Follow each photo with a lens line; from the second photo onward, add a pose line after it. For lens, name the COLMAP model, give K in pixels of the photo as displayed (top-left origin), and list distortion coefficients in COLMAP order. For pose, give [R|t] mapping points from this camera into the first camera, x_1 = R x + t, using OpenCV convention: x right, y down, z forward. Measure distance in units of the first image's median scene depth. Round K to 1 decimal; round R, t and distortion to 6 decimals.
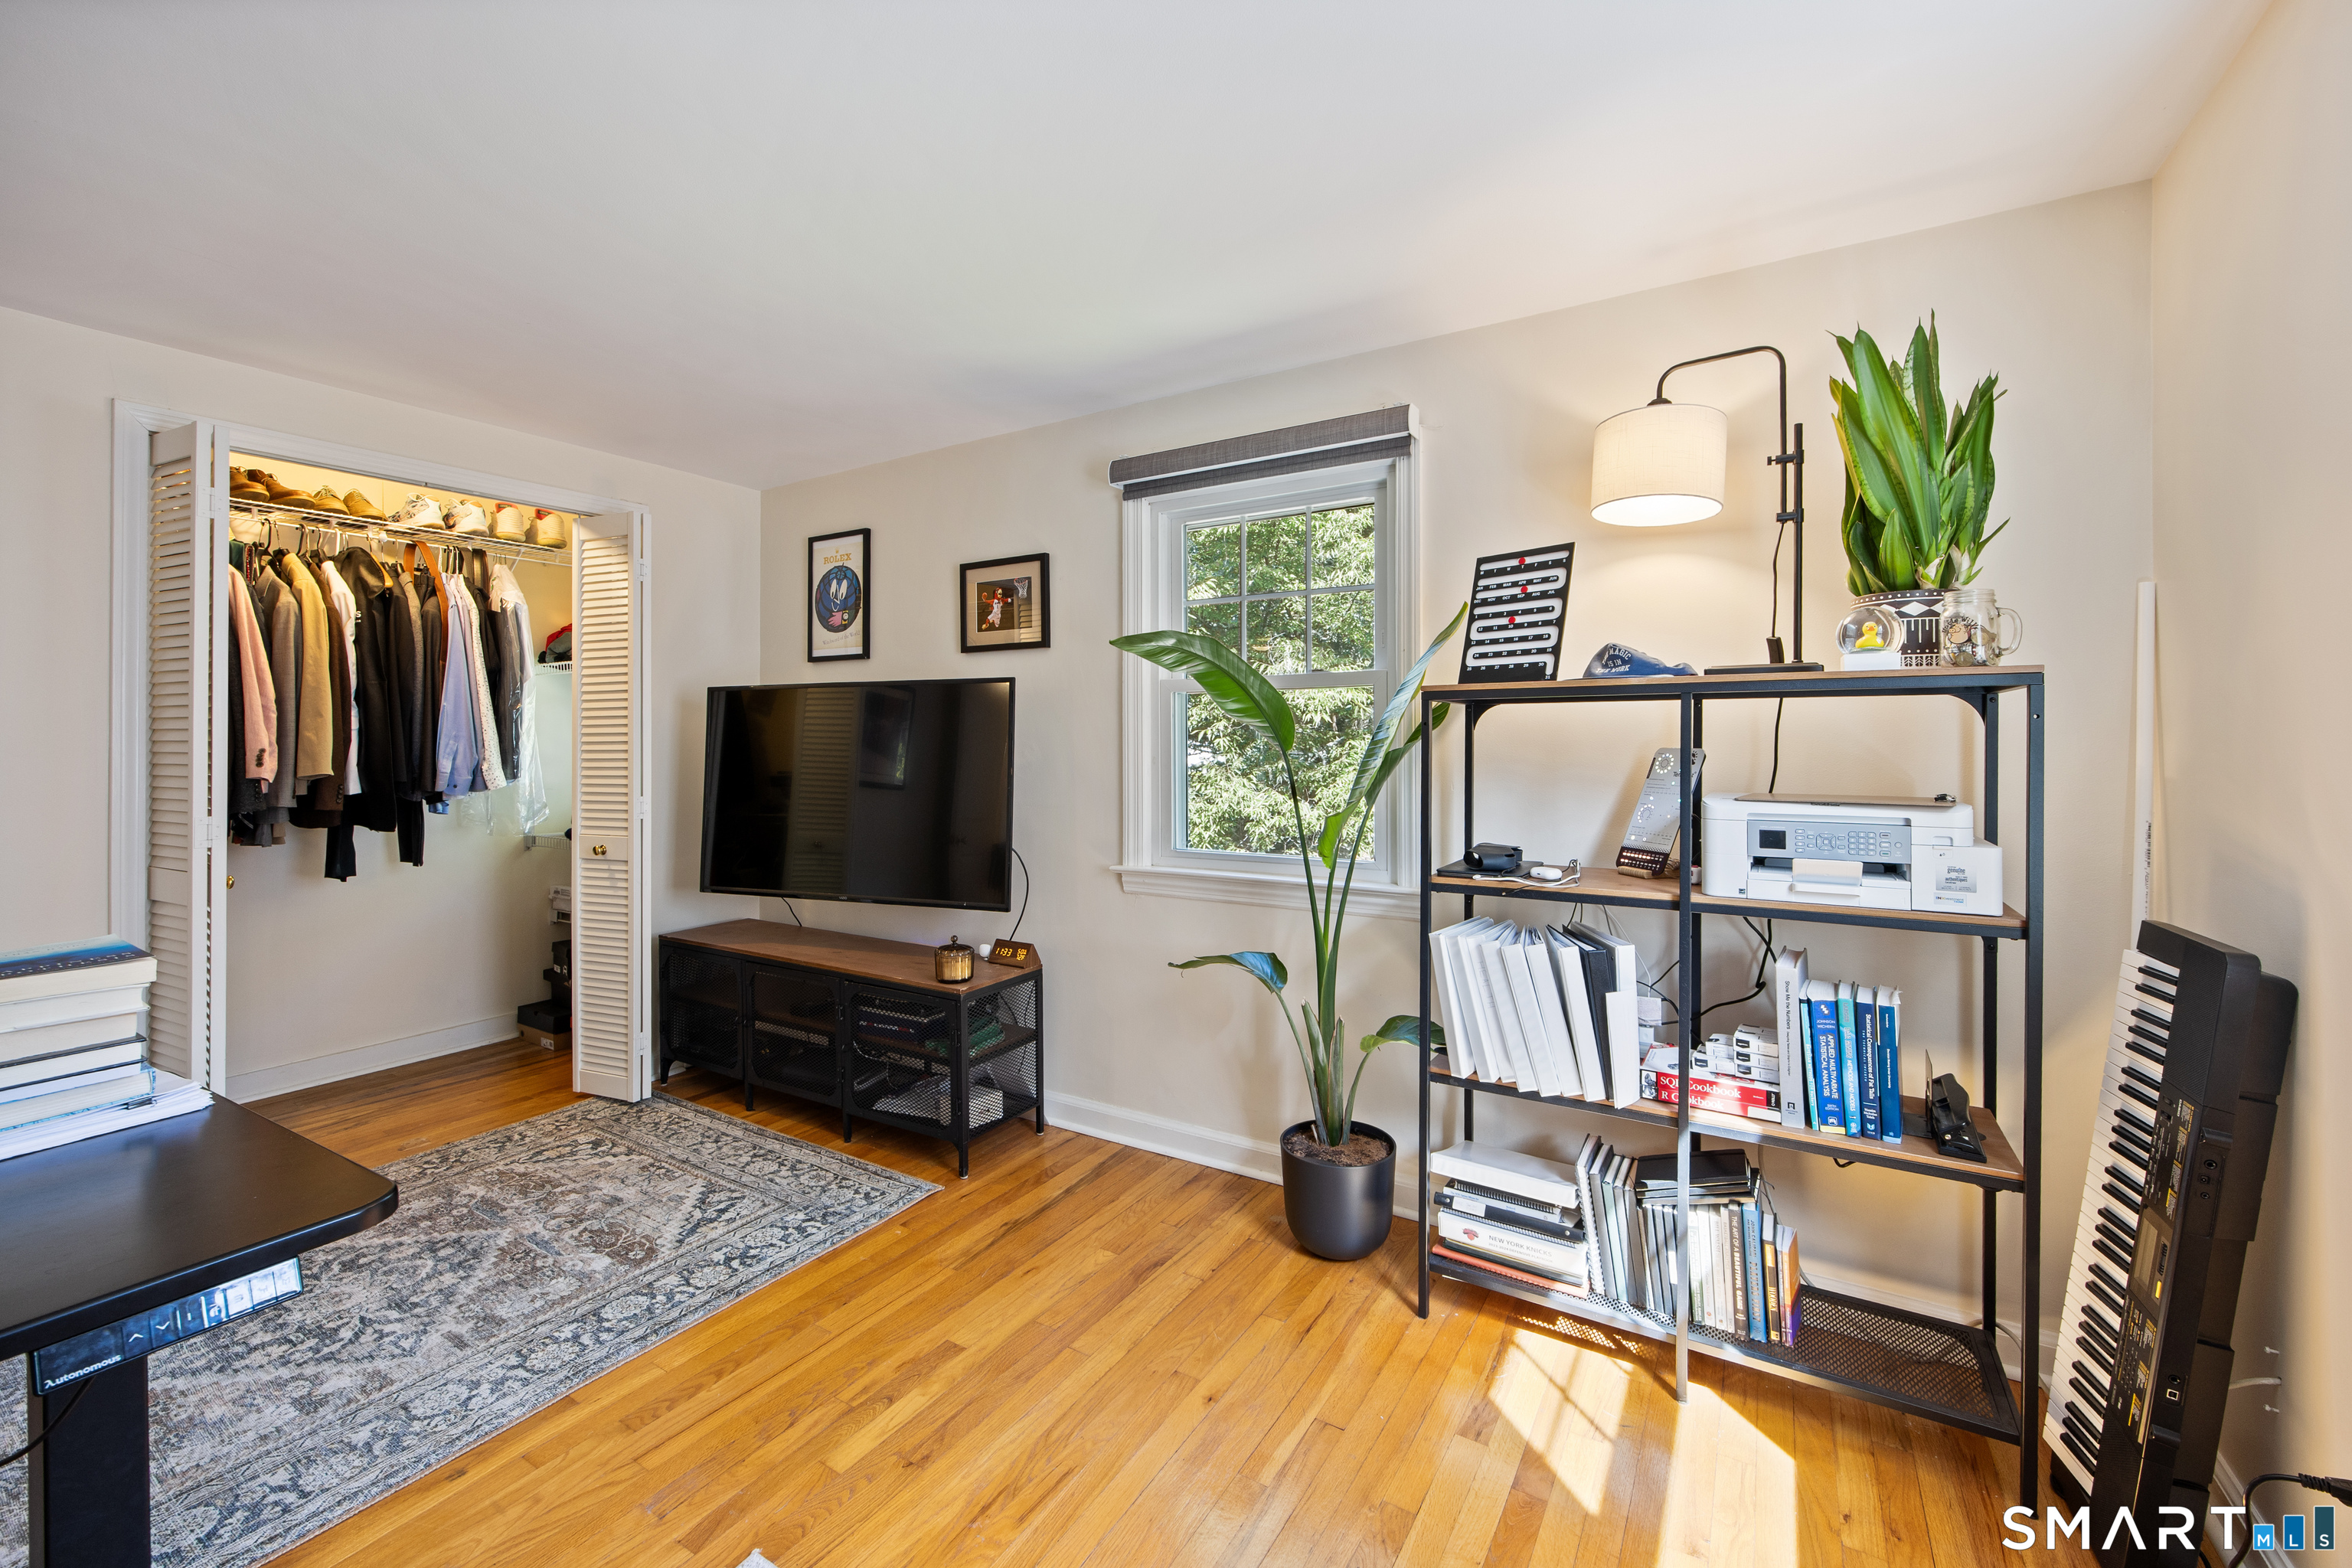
lens RADIAL K [[957.5, 0, 1194.0], [0, 957.5, 738.1], [0, 0, 1]] dist [-0.000591, 0.000423]
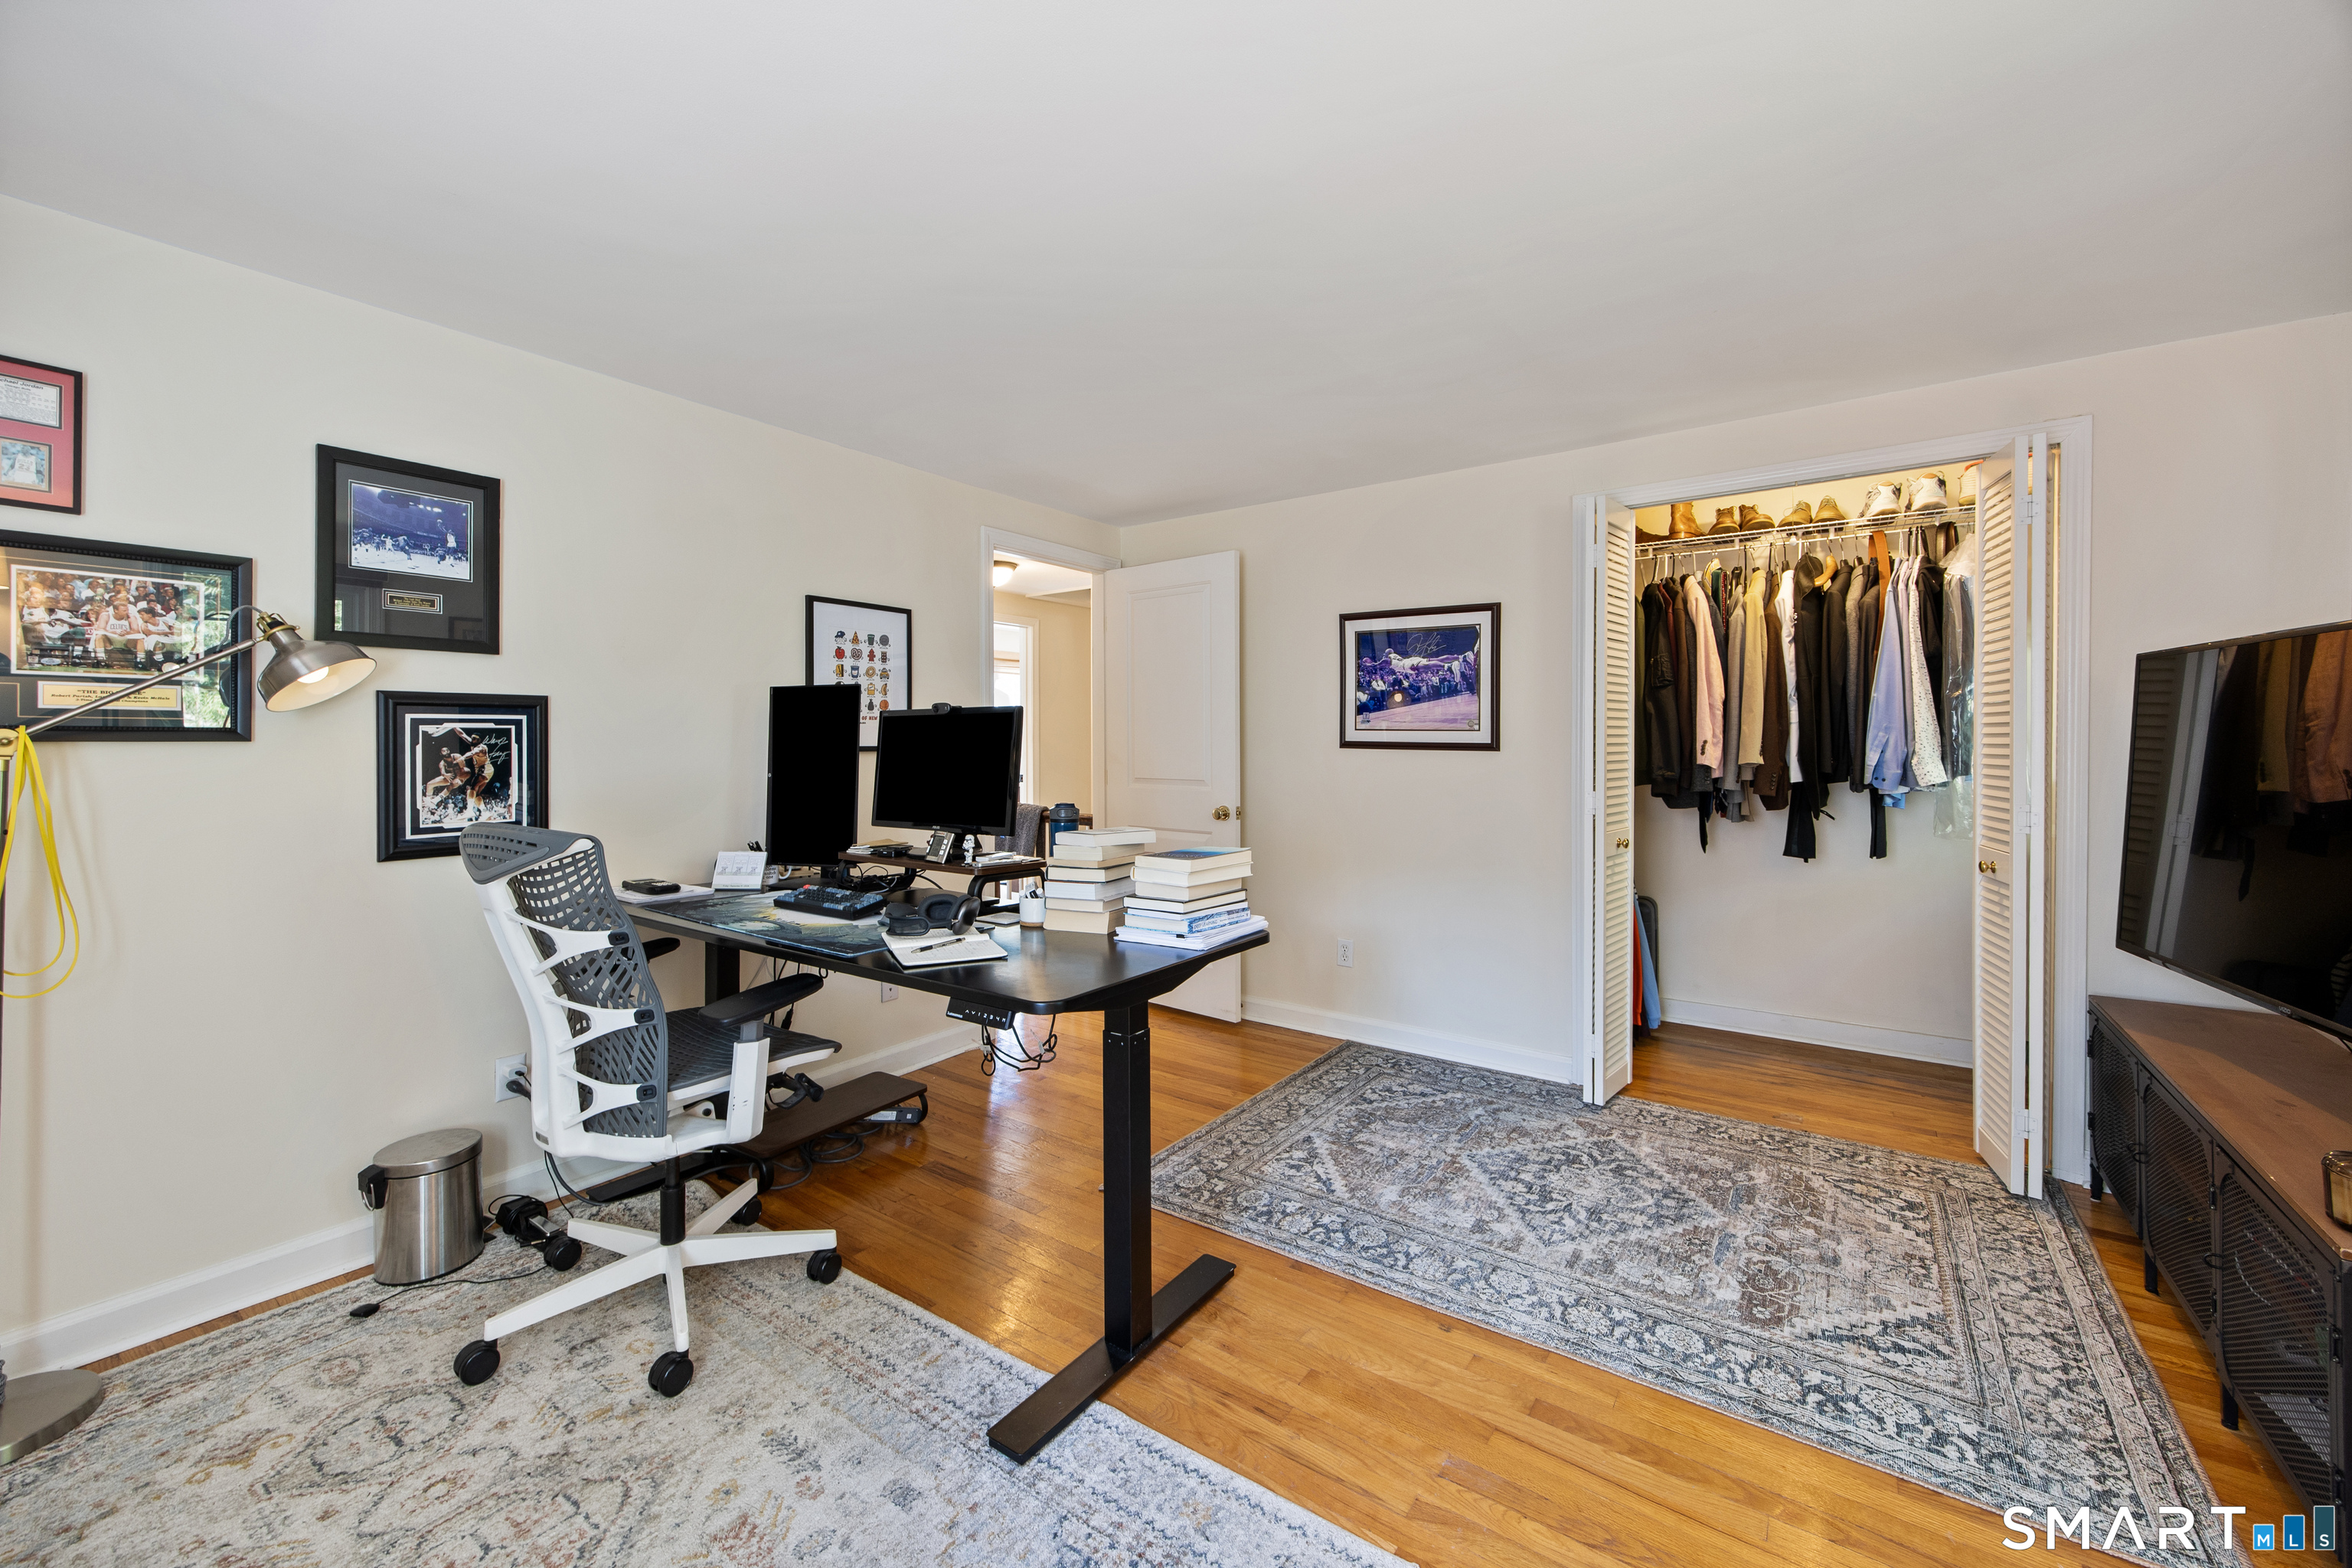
lens RADIAL K [[927.9, 0, 1174.5], [0, 927.9, 747.4], [0, 0, 1]] dist [-0.000076, 0.000378]
pose [[-0.085907, 0.014733, -0.996194, 0.263969], [0.008646, 0.999864, 0.014042, -0.001780], [0.996266, -0.007407, -0.086023, 0.448223]]
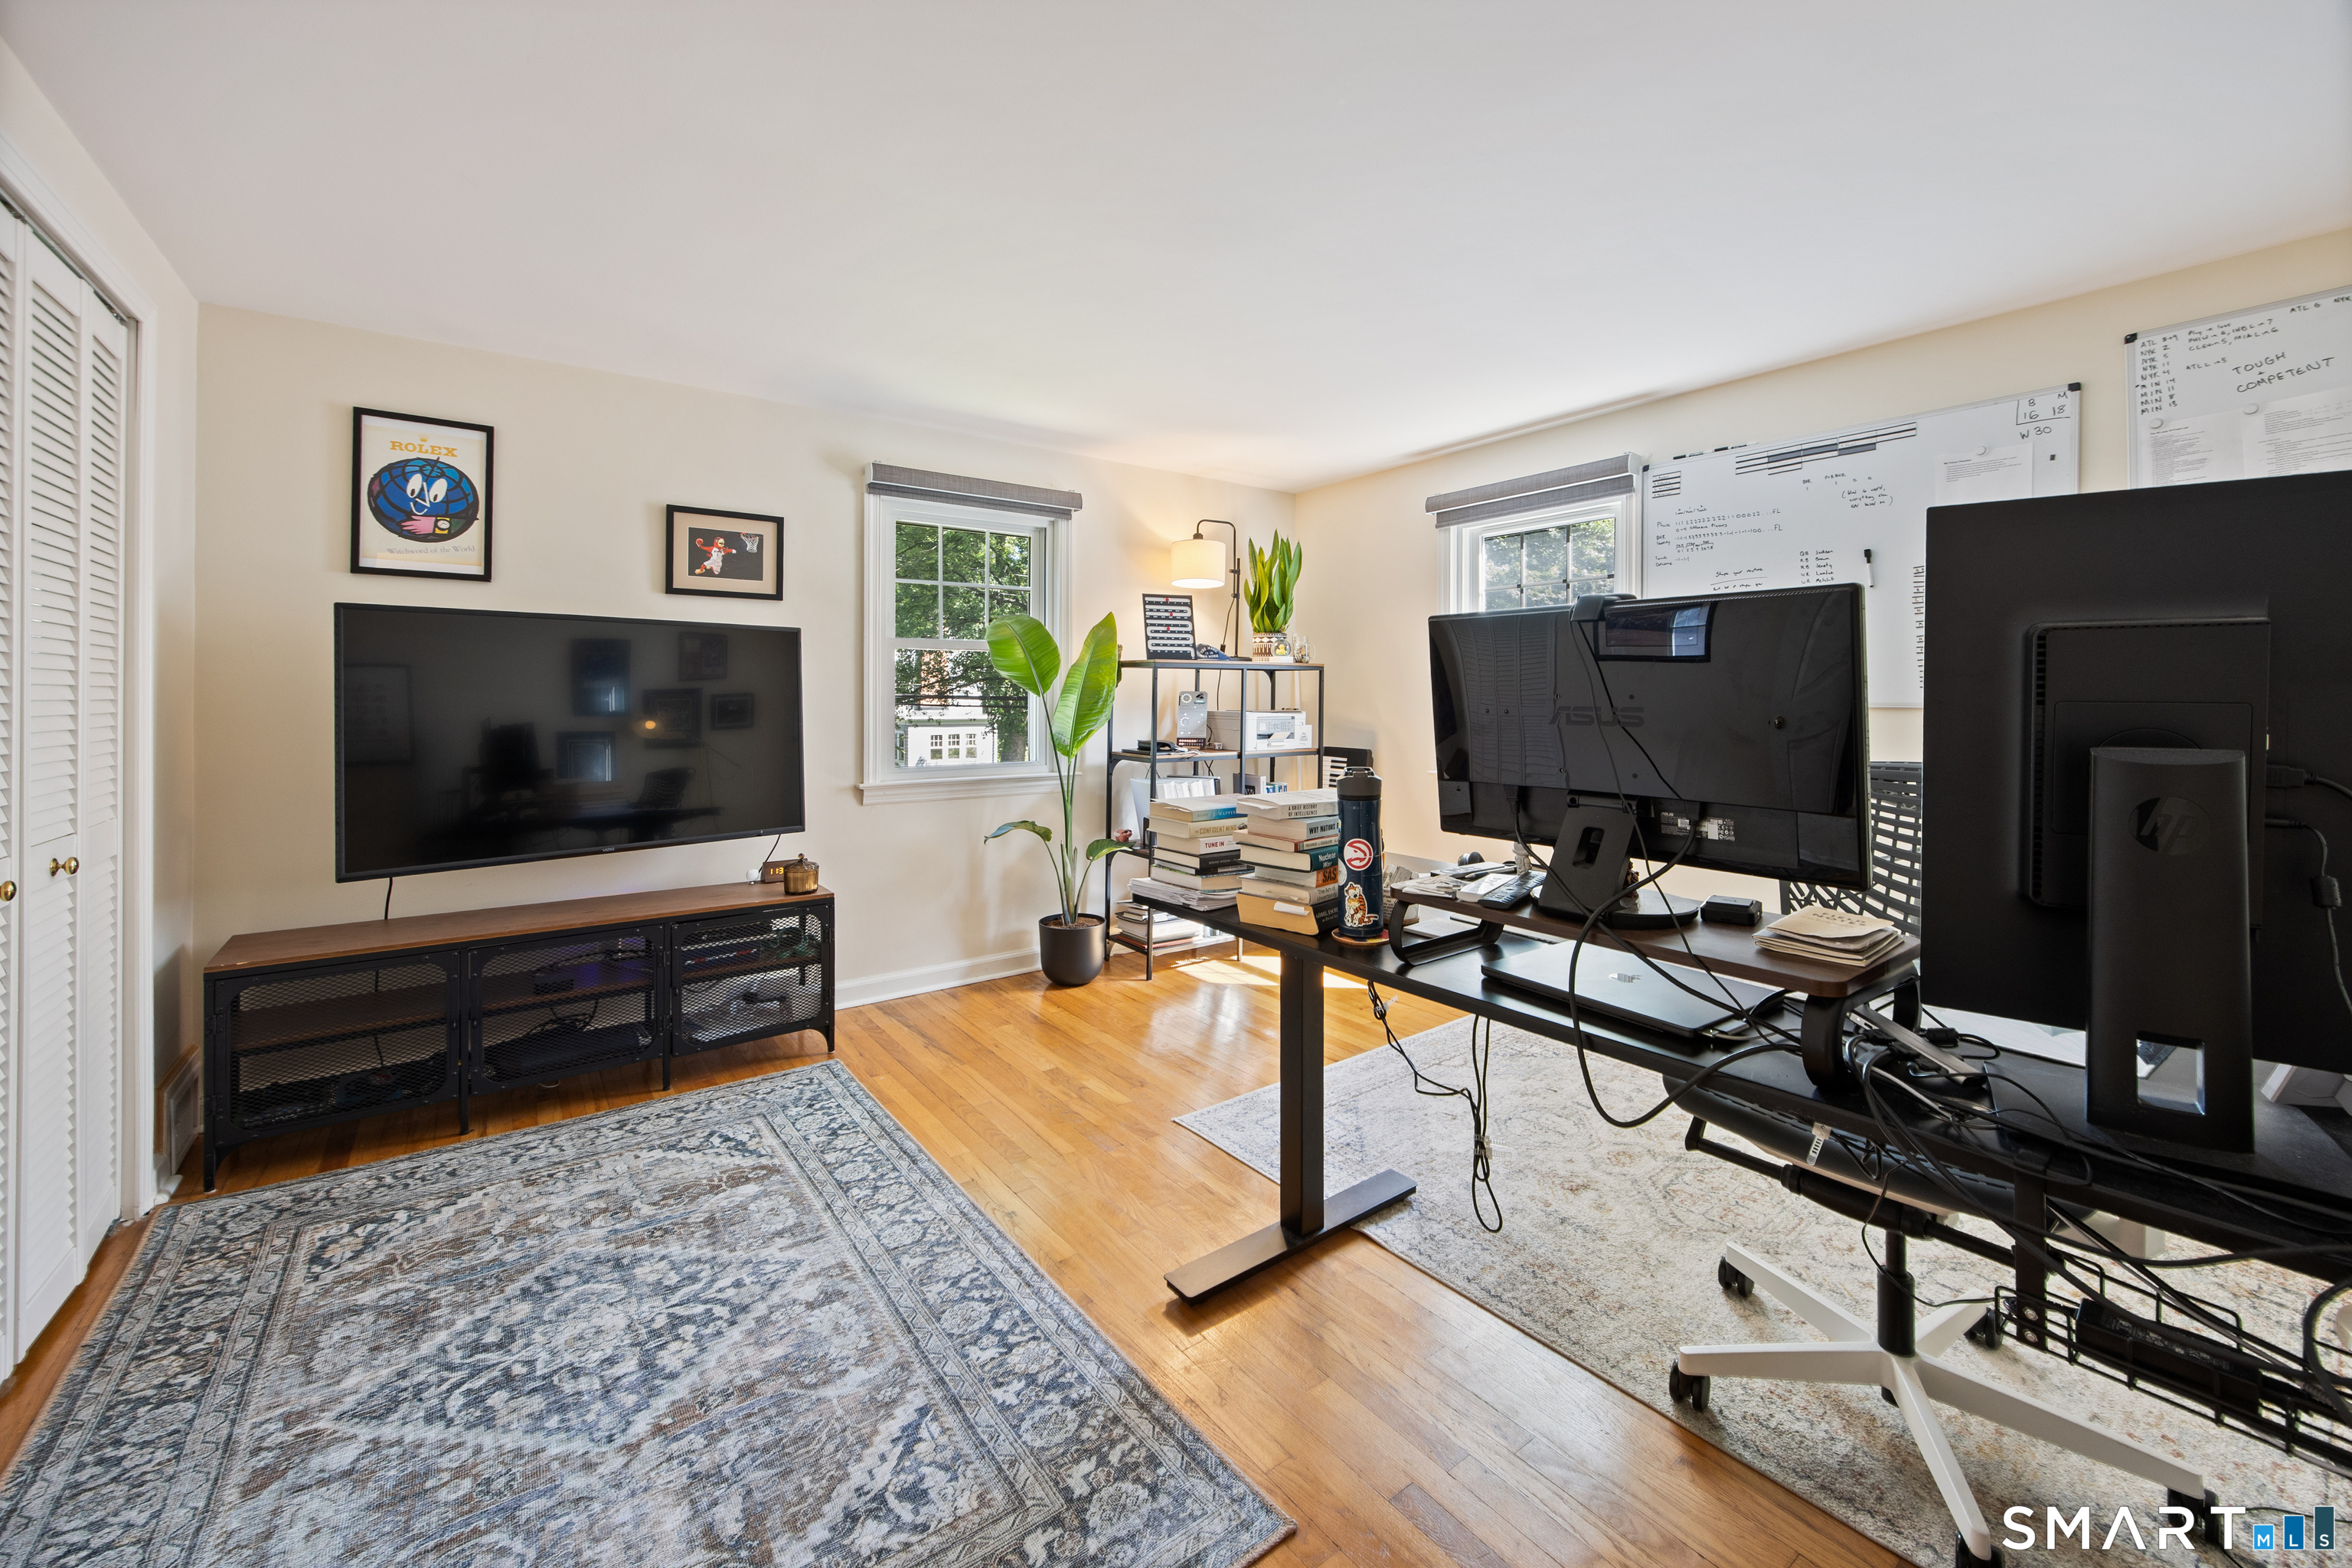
lens RADIAL K [[927.9, 0, 1196.2], [0, 927.9, 698.0], [0, 0, 1]] dist [-0.000076, 0.000378]
pose [[0.367785, 0.002421, 0.929908, -1.123977], [-0.006780, 0.999977, 0.000078, 0.018677], [-0.929886, -0.006333, 0.367793, 0.161765]]
